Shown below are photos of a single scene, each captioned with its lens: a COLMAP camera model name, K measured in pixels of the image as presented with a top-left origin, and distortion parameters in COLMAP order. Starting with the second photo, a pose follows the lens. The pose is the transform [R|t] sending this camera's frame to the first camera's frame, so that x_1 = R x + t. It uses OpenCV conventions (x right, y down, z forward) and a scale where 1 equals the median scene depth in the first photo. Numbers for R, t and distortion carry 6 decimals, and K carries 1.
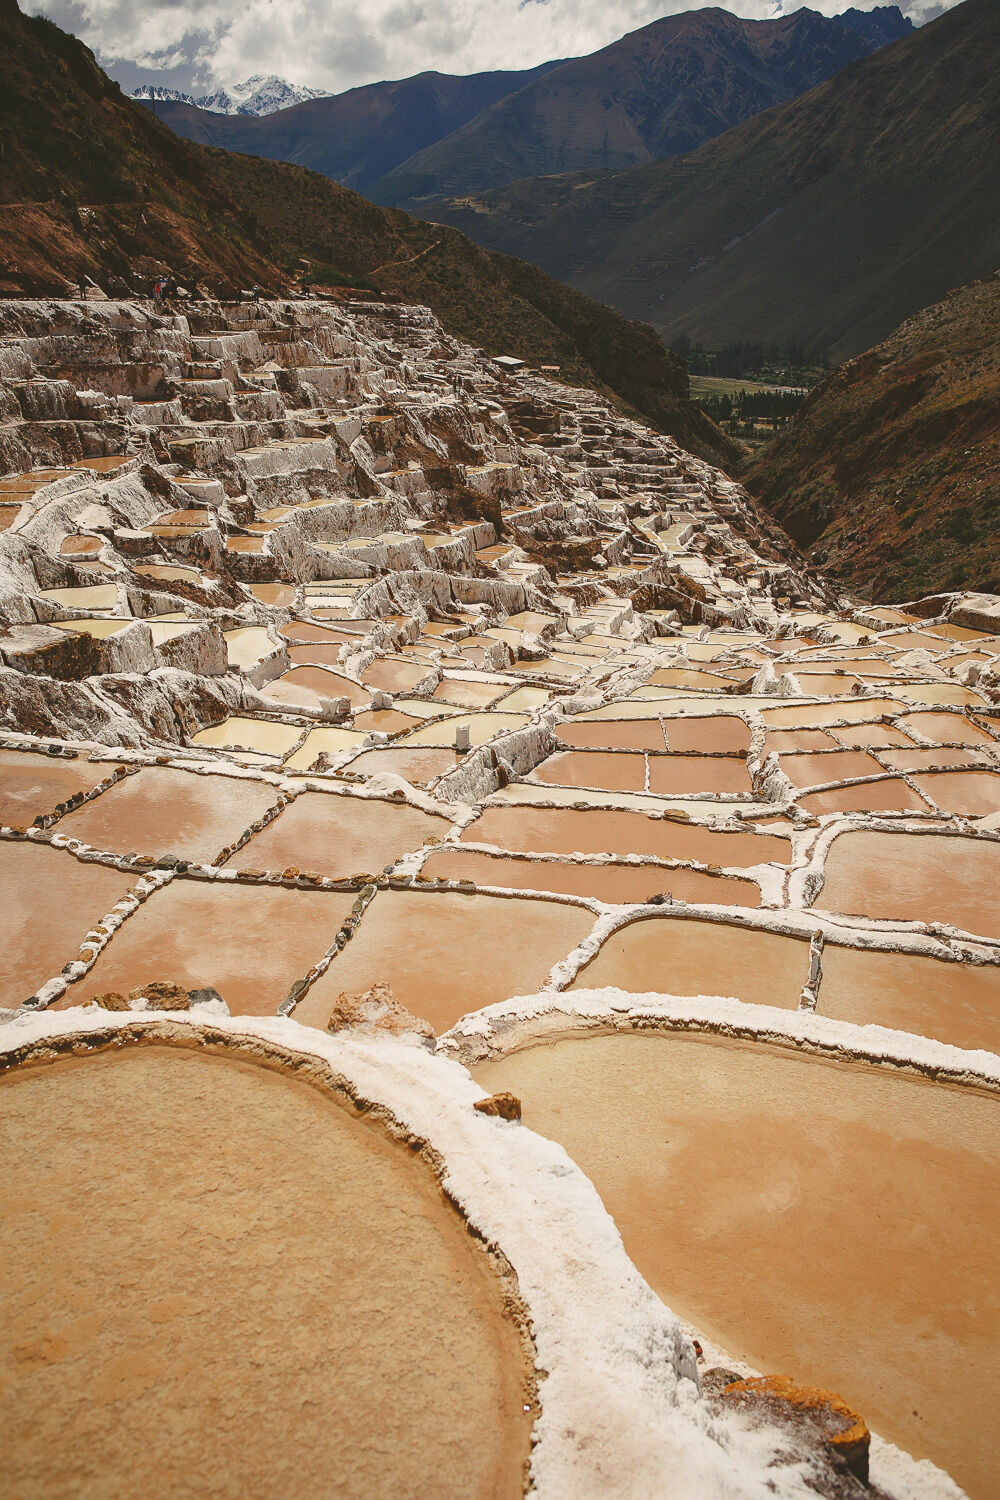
lens RADIAL K [[1283.0, 0, 500.0], [0, 1283.0, 750.0], [0, 0, 1]] dist [-0.098030, 0.114224]
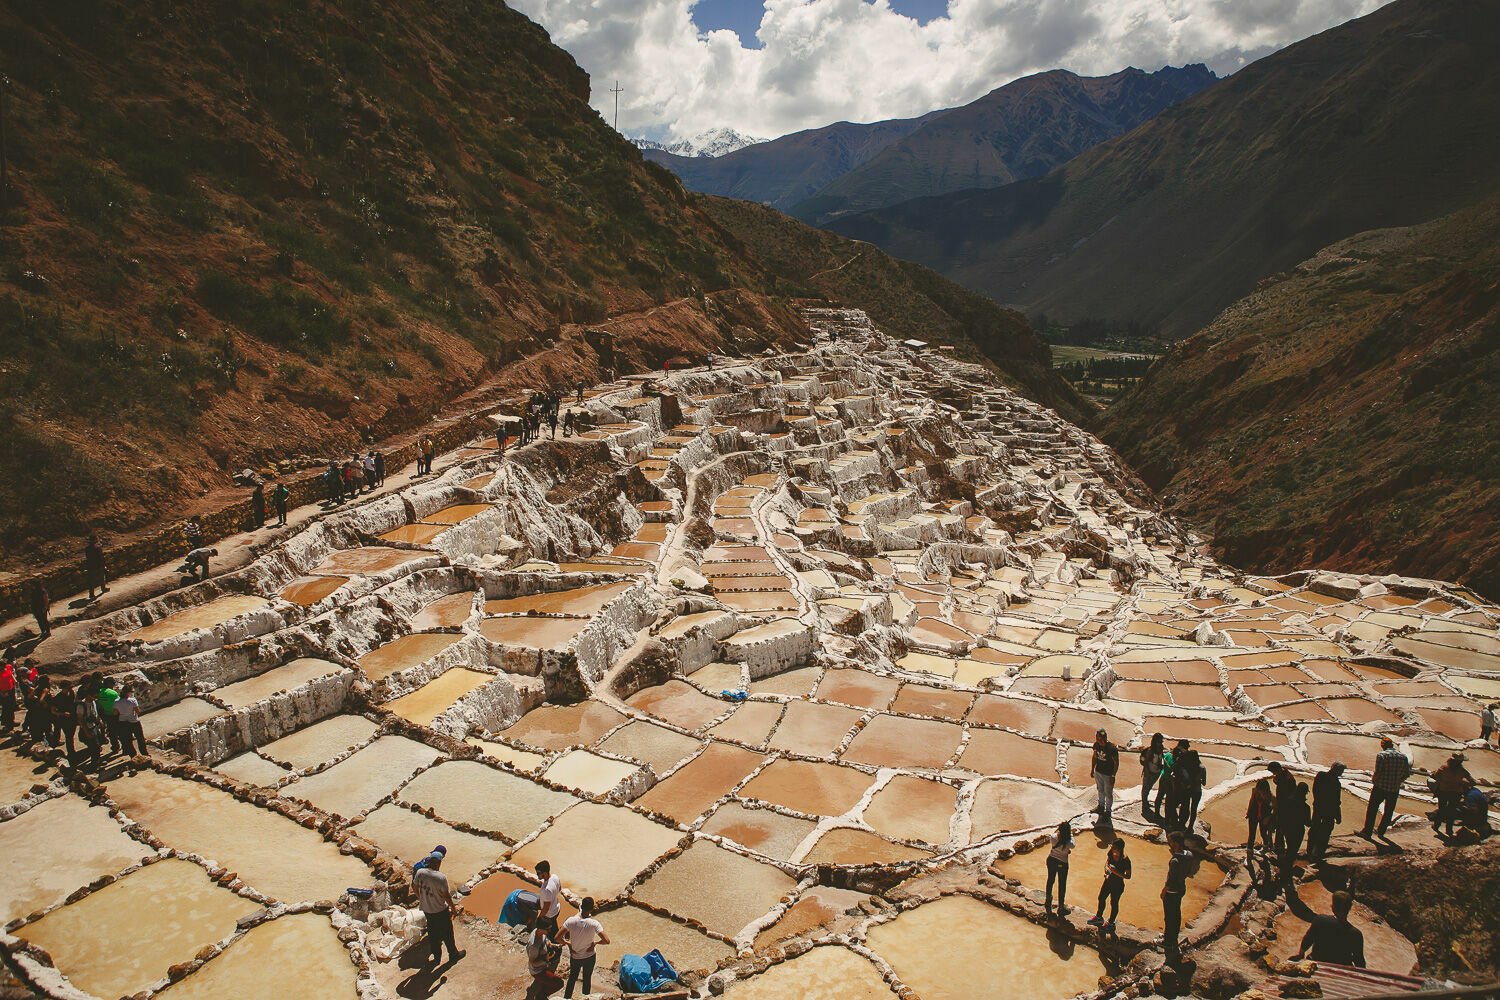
lens RADIAL K [[1021.8, 0, 750.0], [0, 1021.8, 500.0], [0, 0, 1]] dist [-0.114347, 0.083651]
pose [[0.990306, 0.008627, -0.138631, -0.048023], [-0.027106, 0.990883, -0.131967, -0.008727], [0.136229, 0.134445, 0.981512, -0.093735]]
